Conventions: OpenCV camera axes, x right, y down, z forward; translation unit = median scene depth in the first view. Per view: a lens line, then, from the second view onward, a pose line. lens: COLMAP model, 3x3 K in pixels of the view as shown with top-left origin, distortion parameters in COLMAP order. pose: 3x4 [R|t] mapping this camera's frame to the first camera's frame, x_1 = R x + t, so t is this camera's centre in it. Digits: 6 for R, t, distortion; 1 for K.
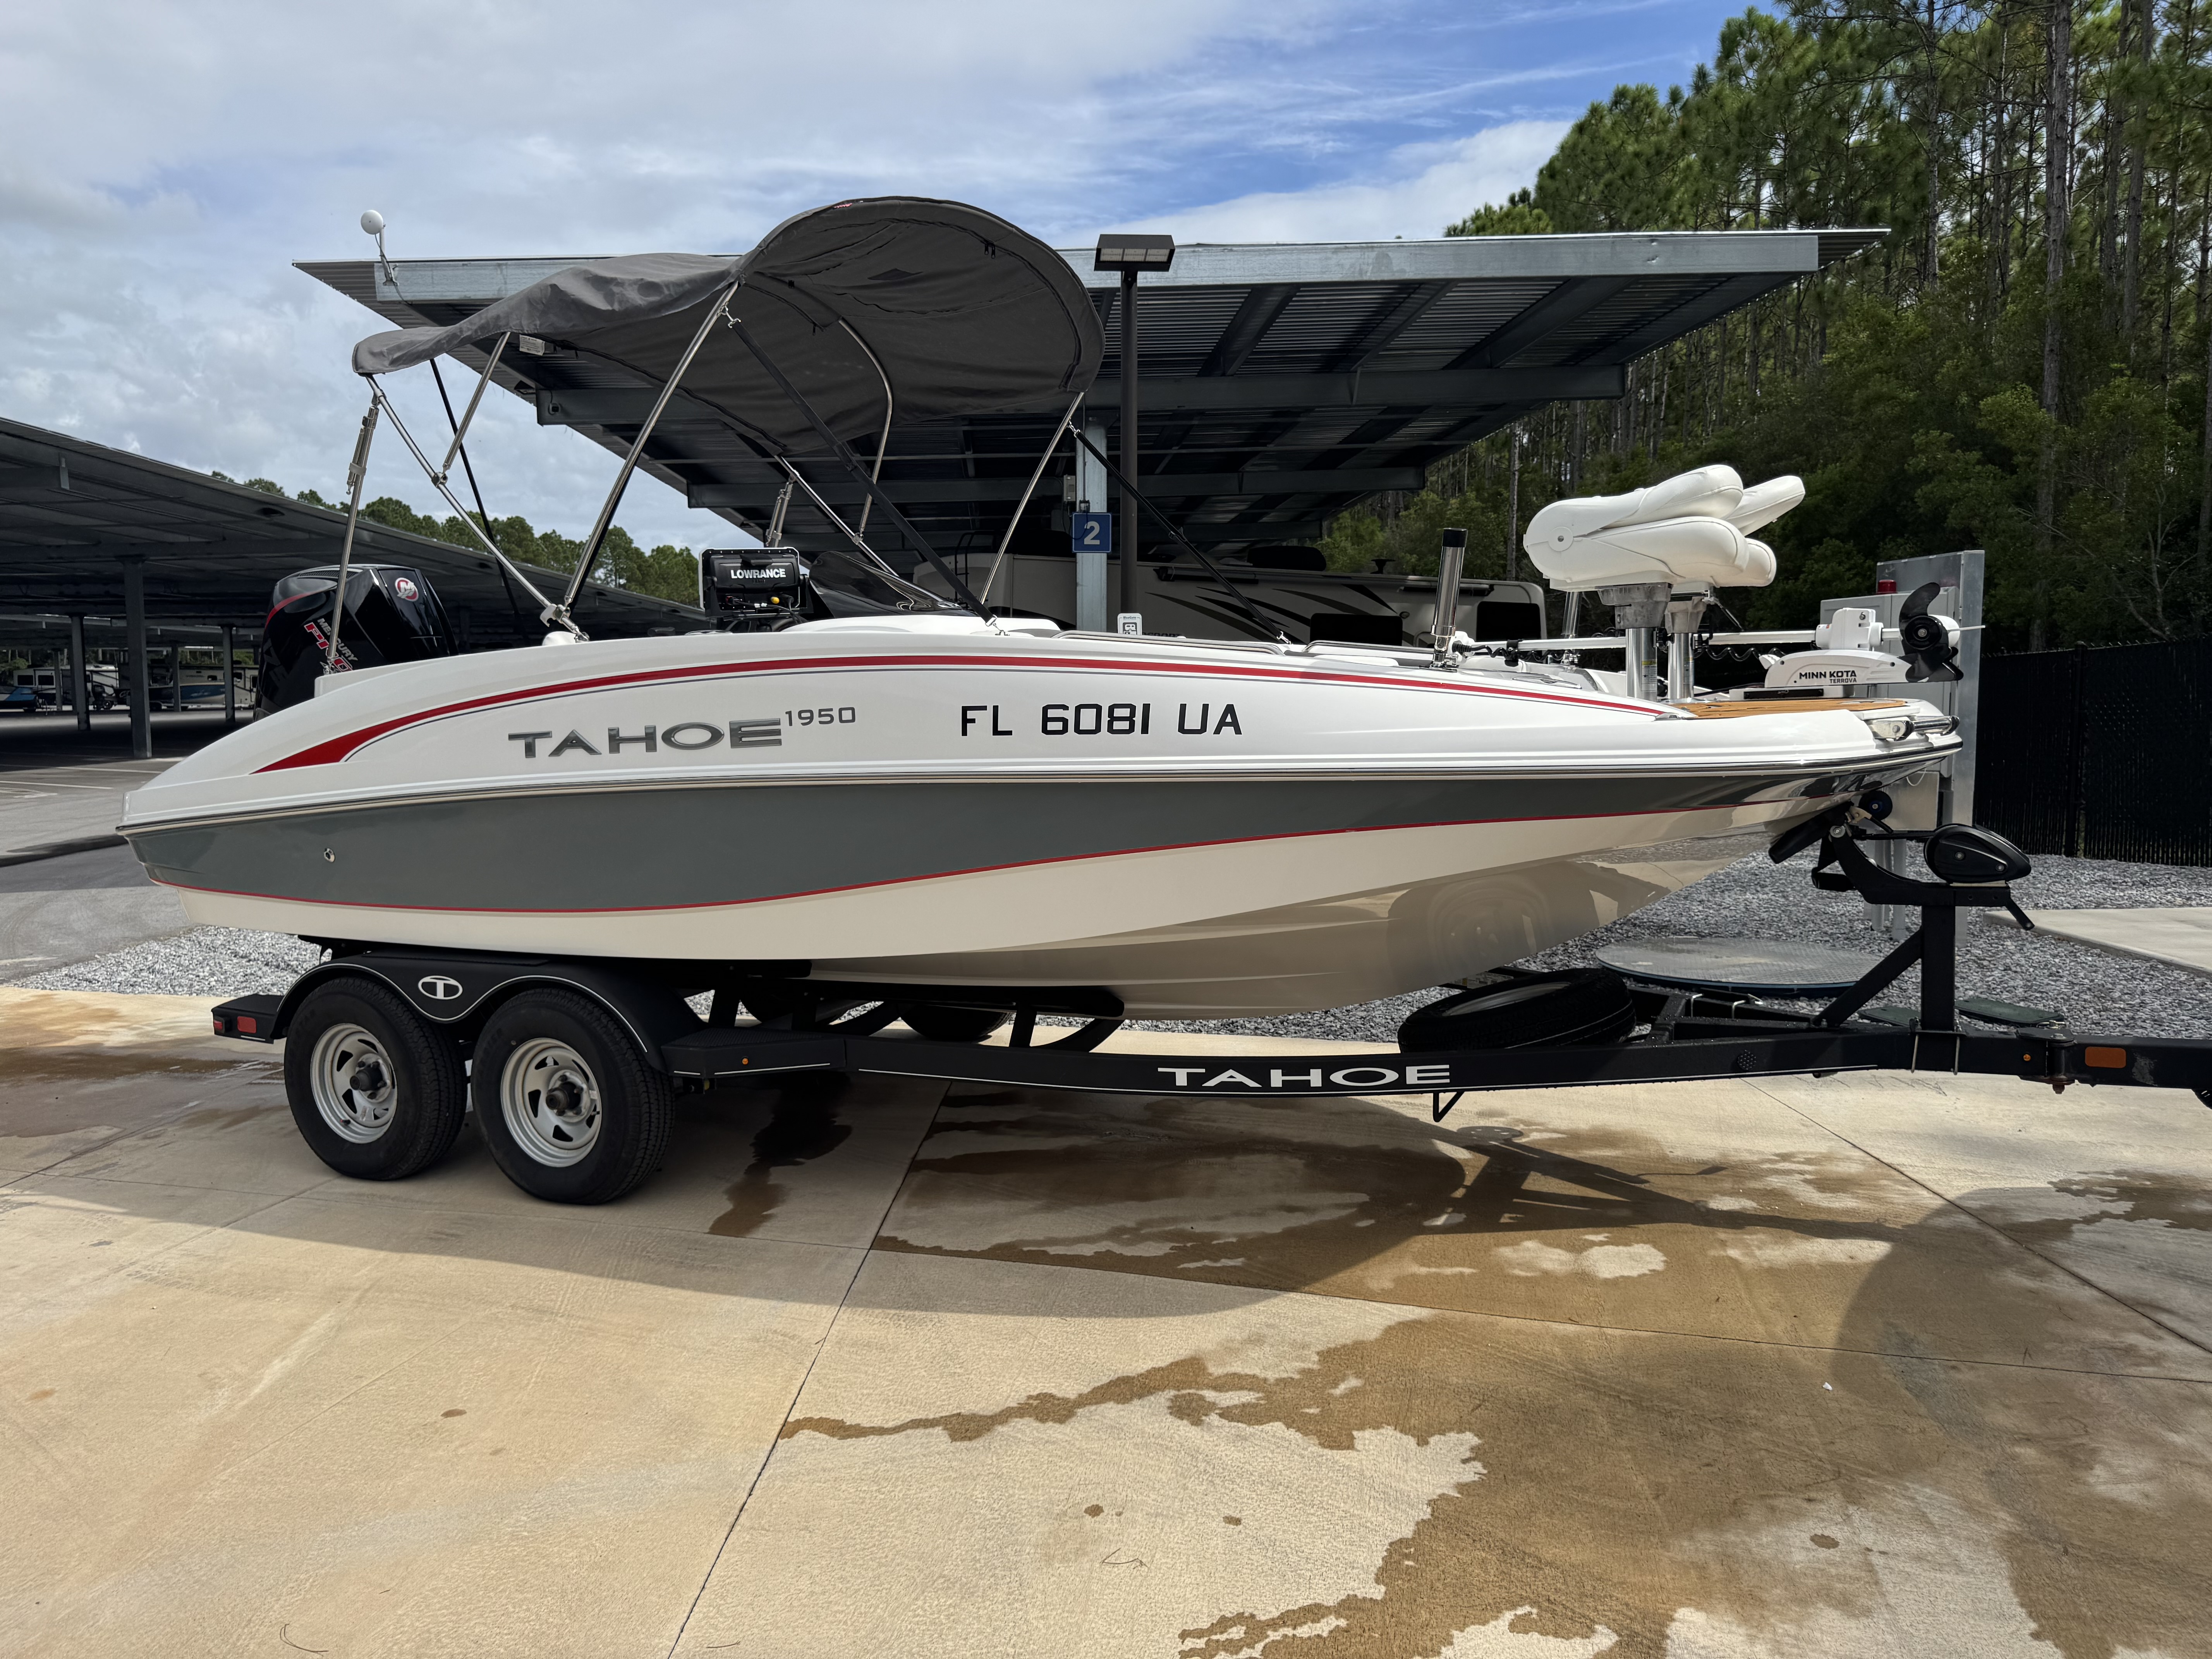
lens RADIAL K [[1591.7, 0, 1106.0], [0, 1591.7, 829.5], [0, 0, 1]] dist [0.086247, -0.069518]
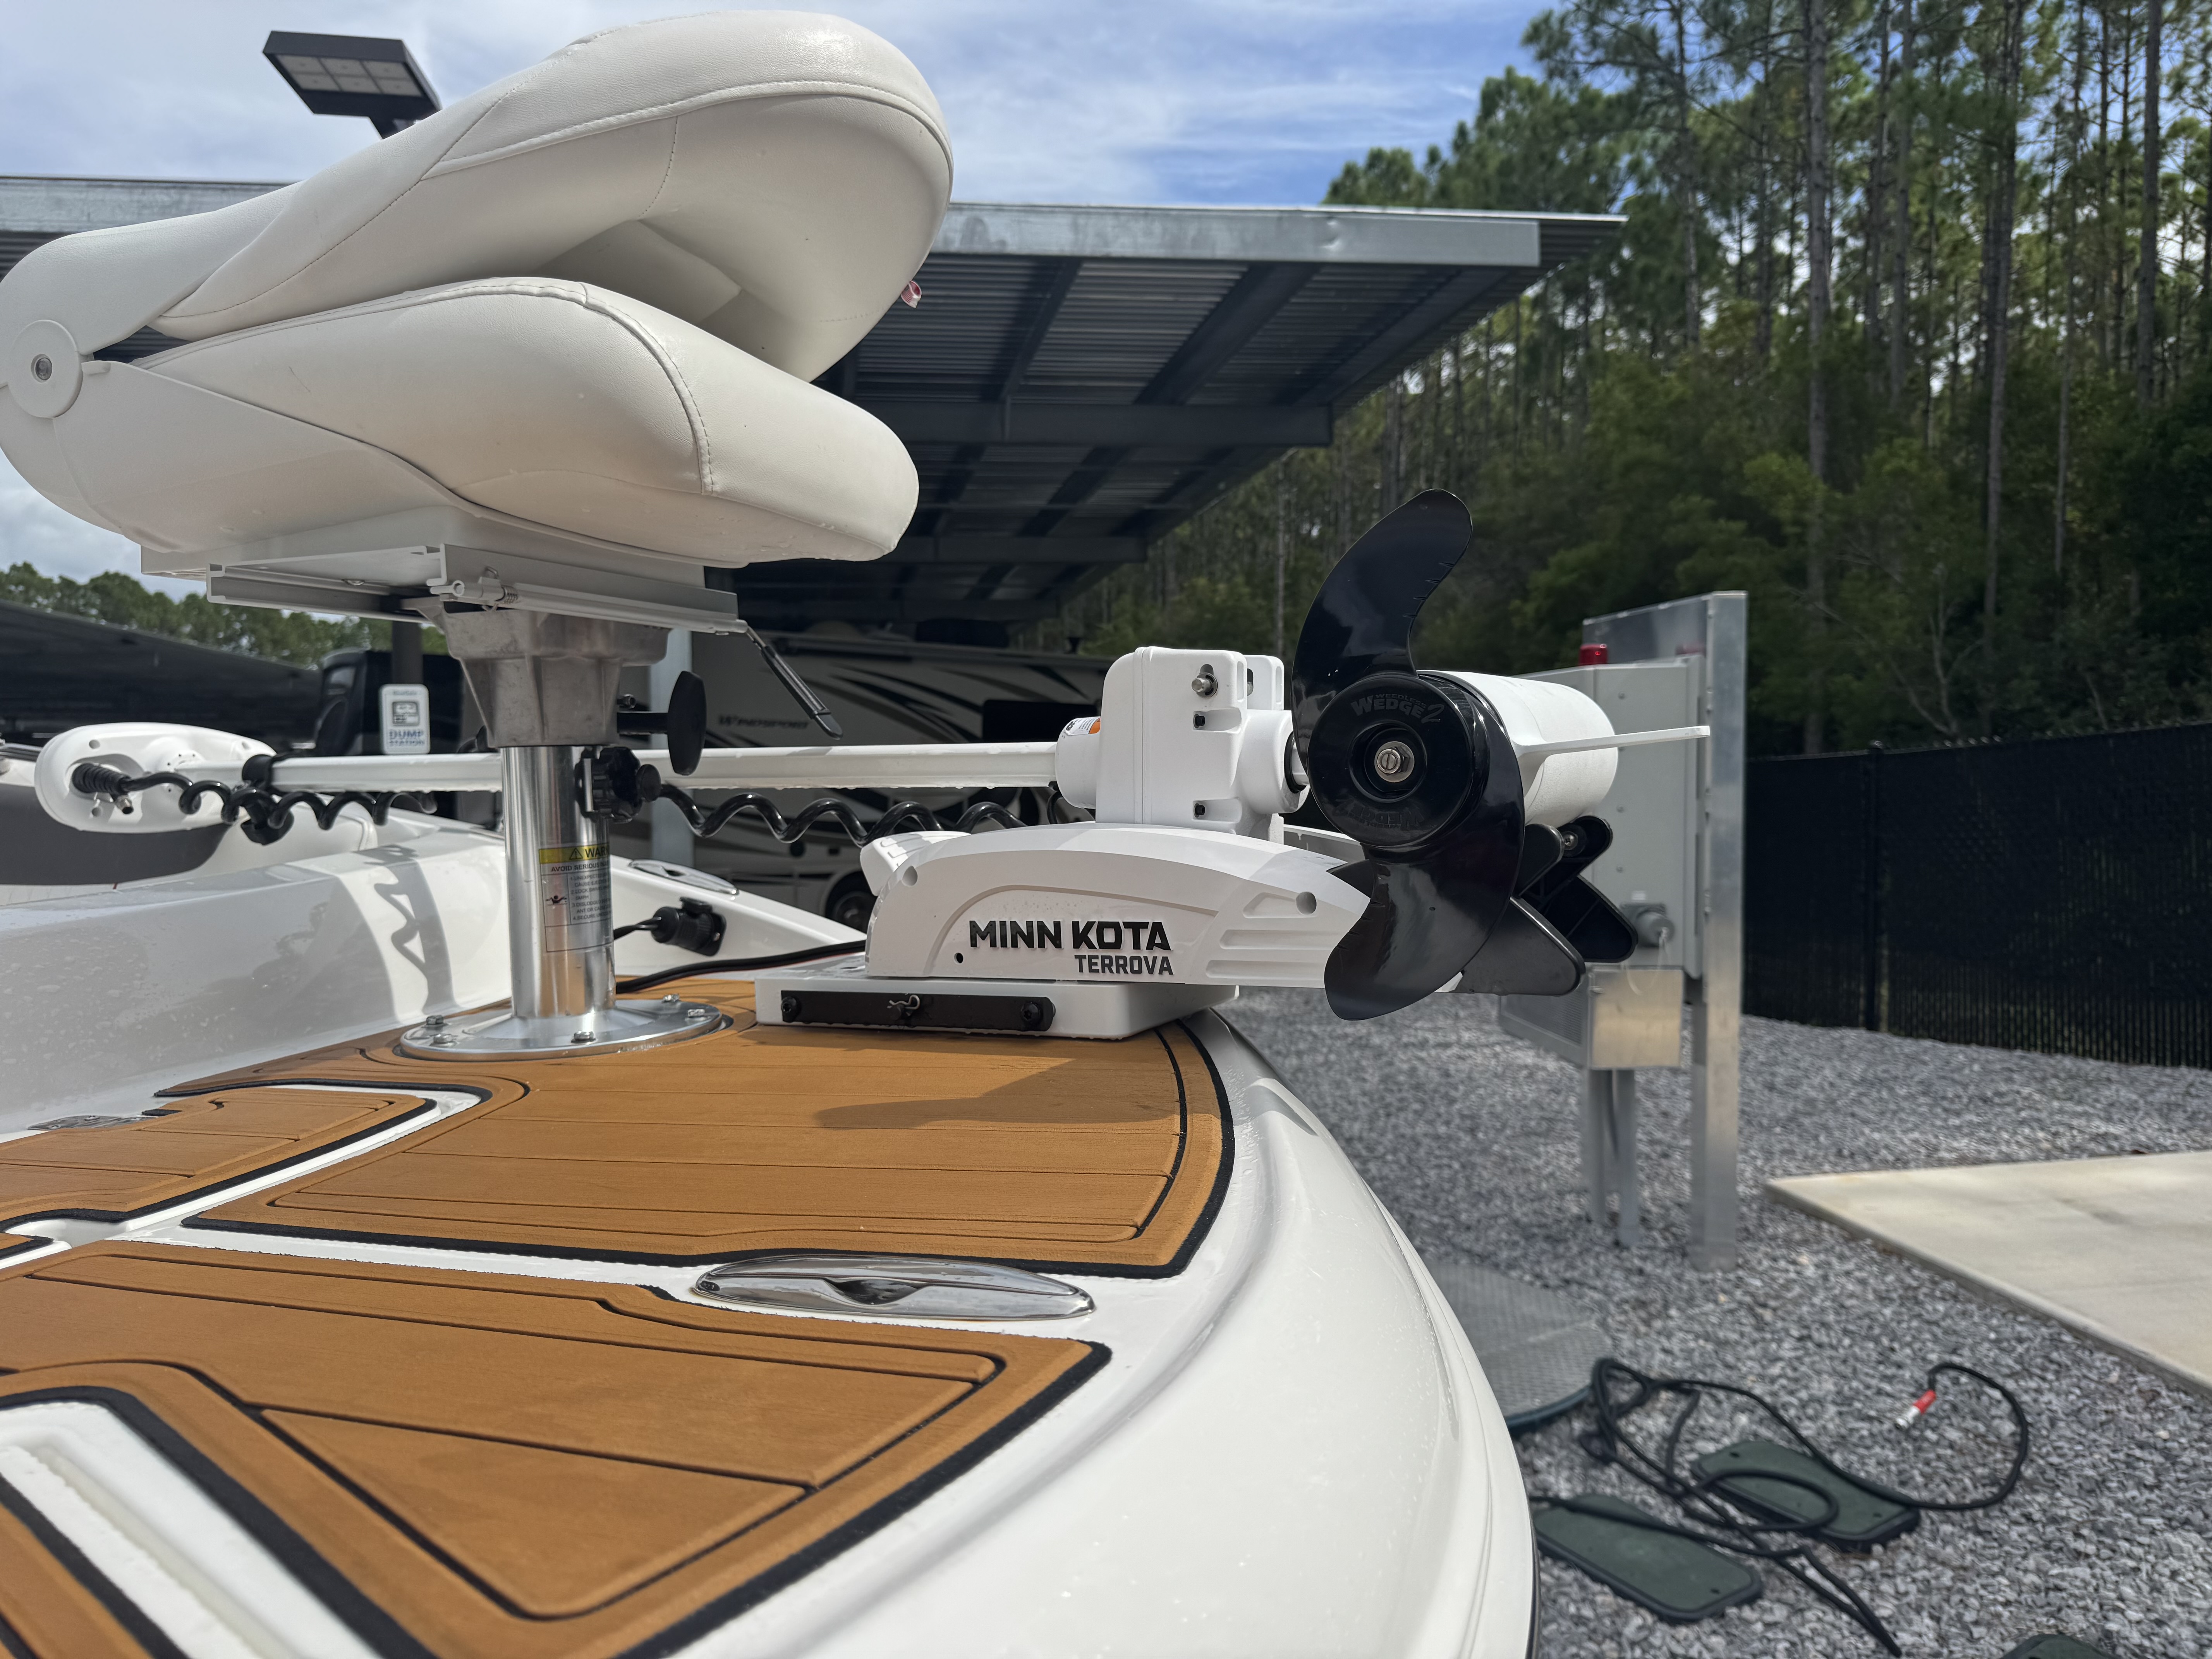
lens RADIAL K [[1588.9, 0, 1089.9], [0, 1588.9, 853.7], [0, 0, 1]] dist [0.070413, -0.028636]
pose [[0.994983, -0.003908, 0.099966, 0.147916], [0.007860, 0.999202, -0.039165, -0.034092], [-0.099733, 0.039754, 0.994220, 0.268829]]
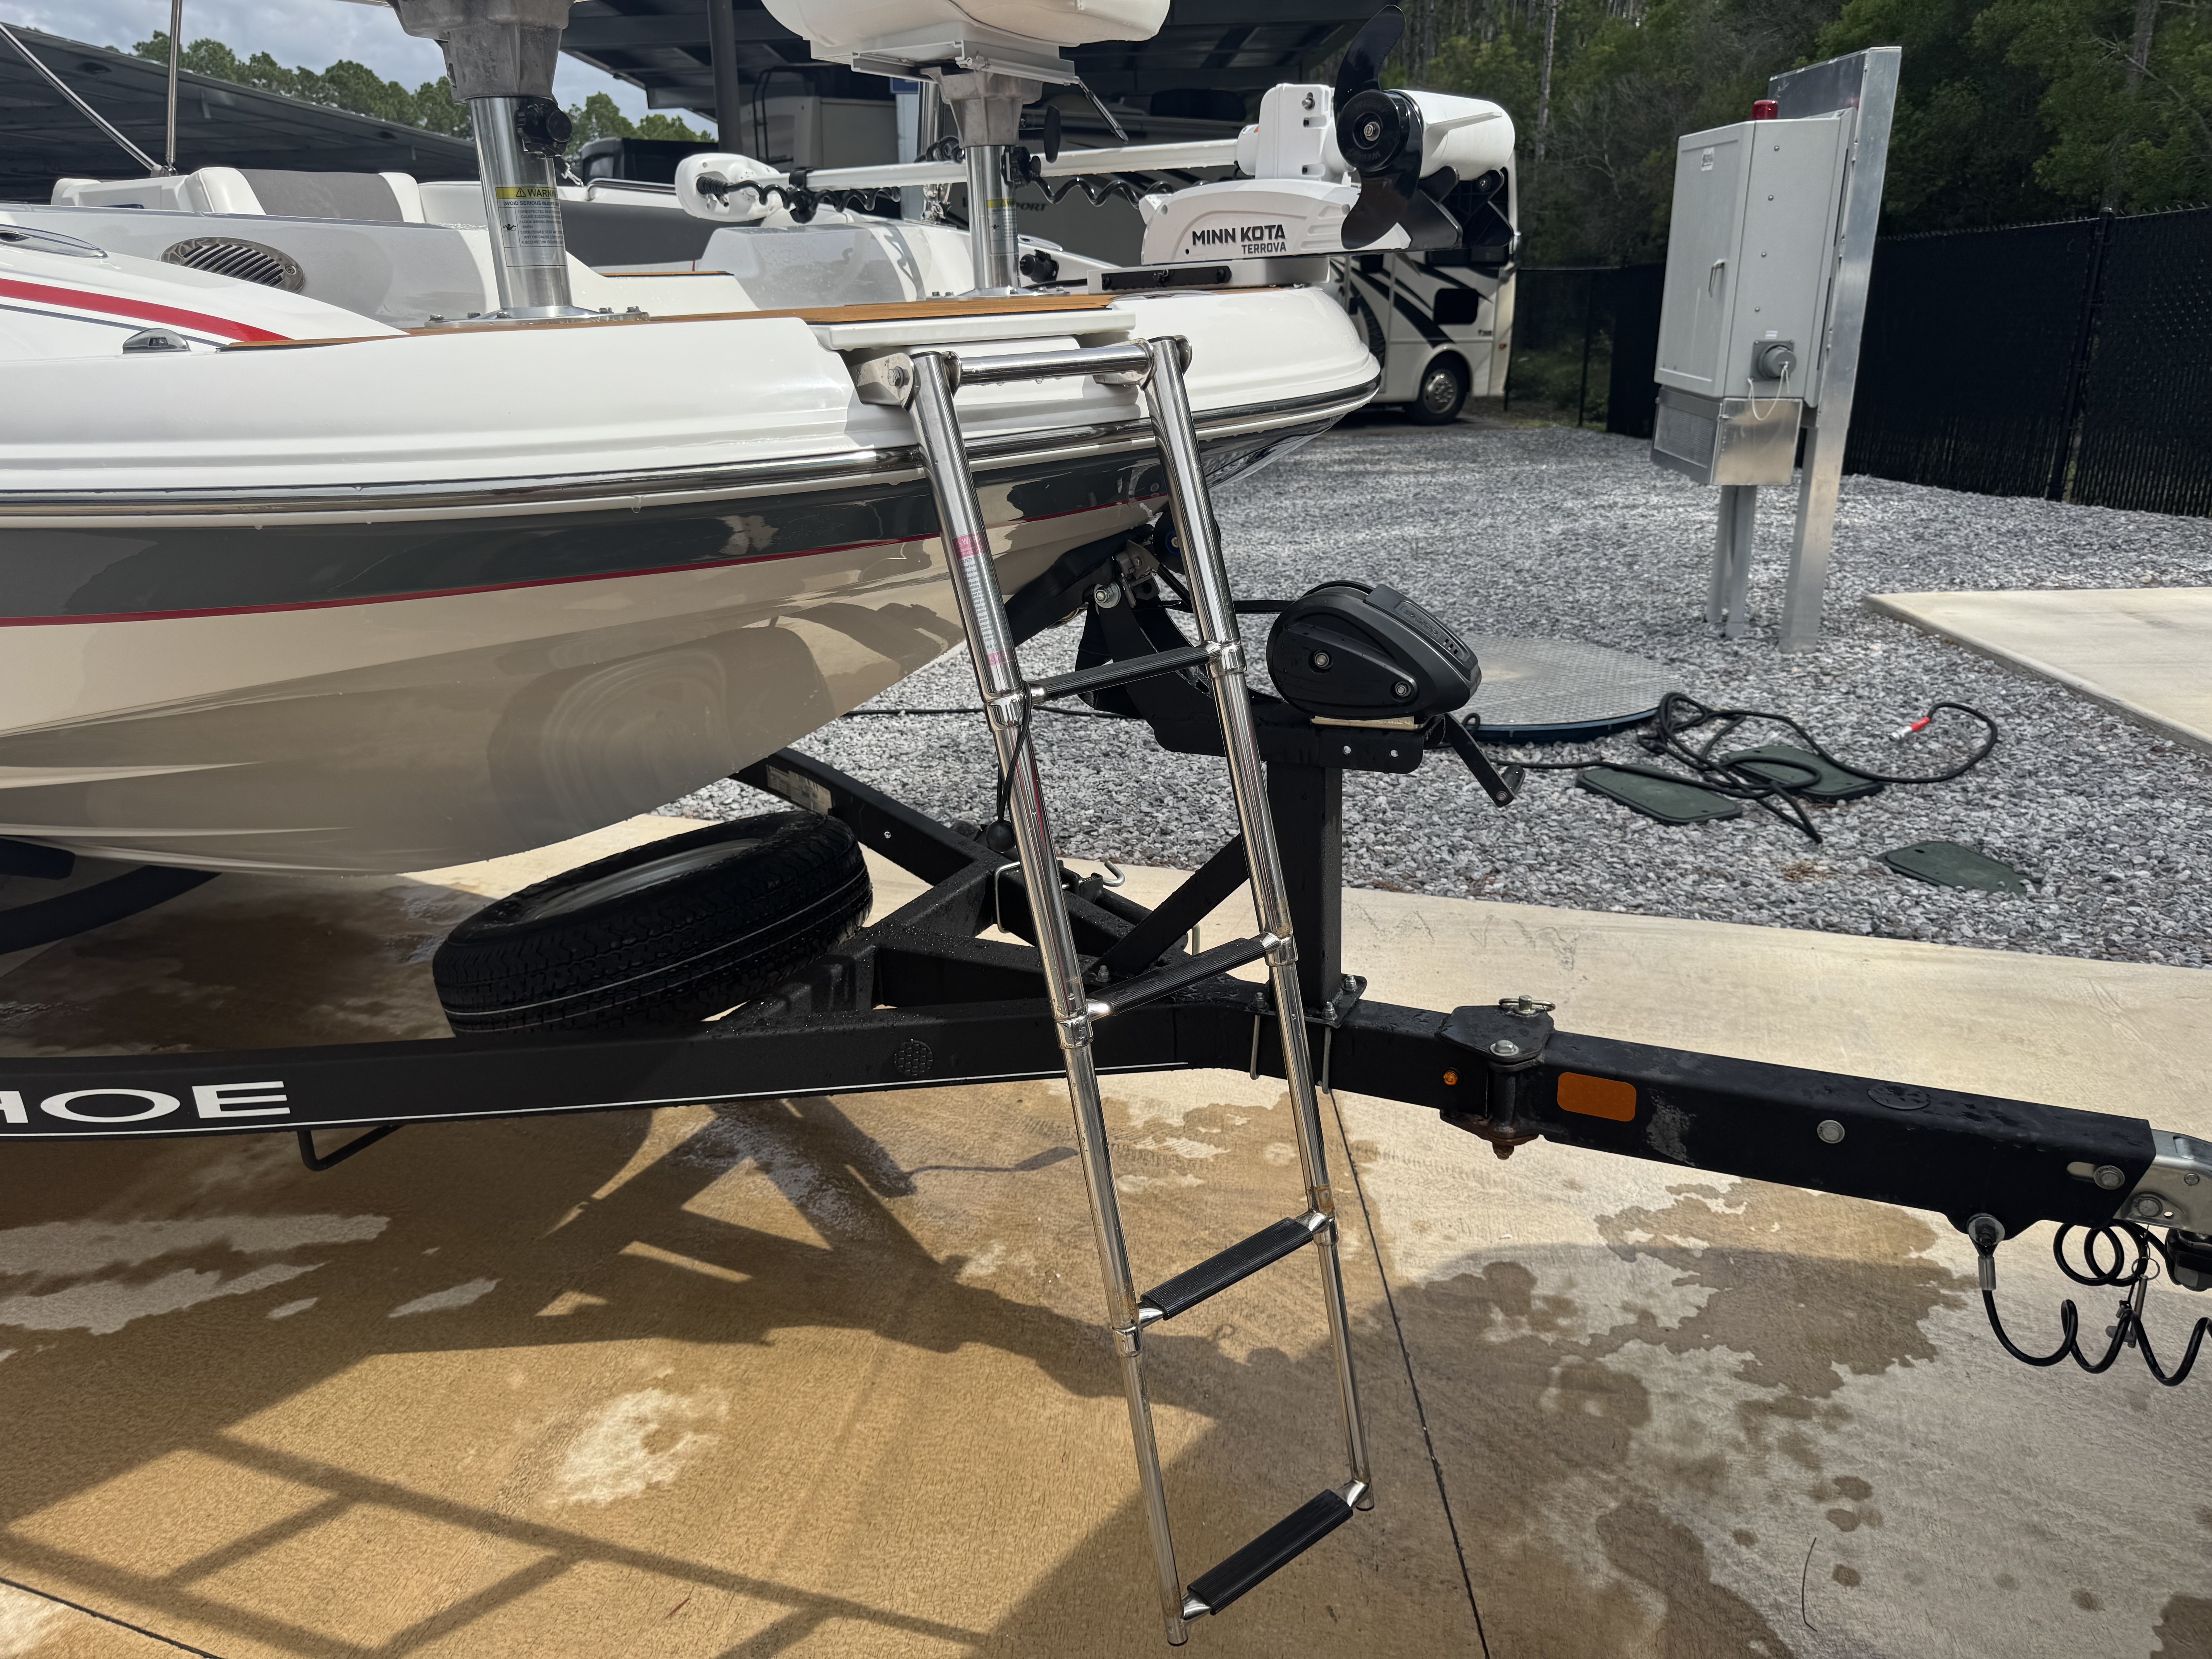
lens RADIAL K [[1618.1, 0, 1106.0], [0, 1618.1, 829.5], [0, 0, 1]] dist [0.022956, -0.016511]
pose [[0.999506, 0.008162, -0.030345, 0.146486], [-0.000750, 0.971598, 0.236638, -0.013261], [0.031414, -0.236498, 0.971124, 0.169295]]
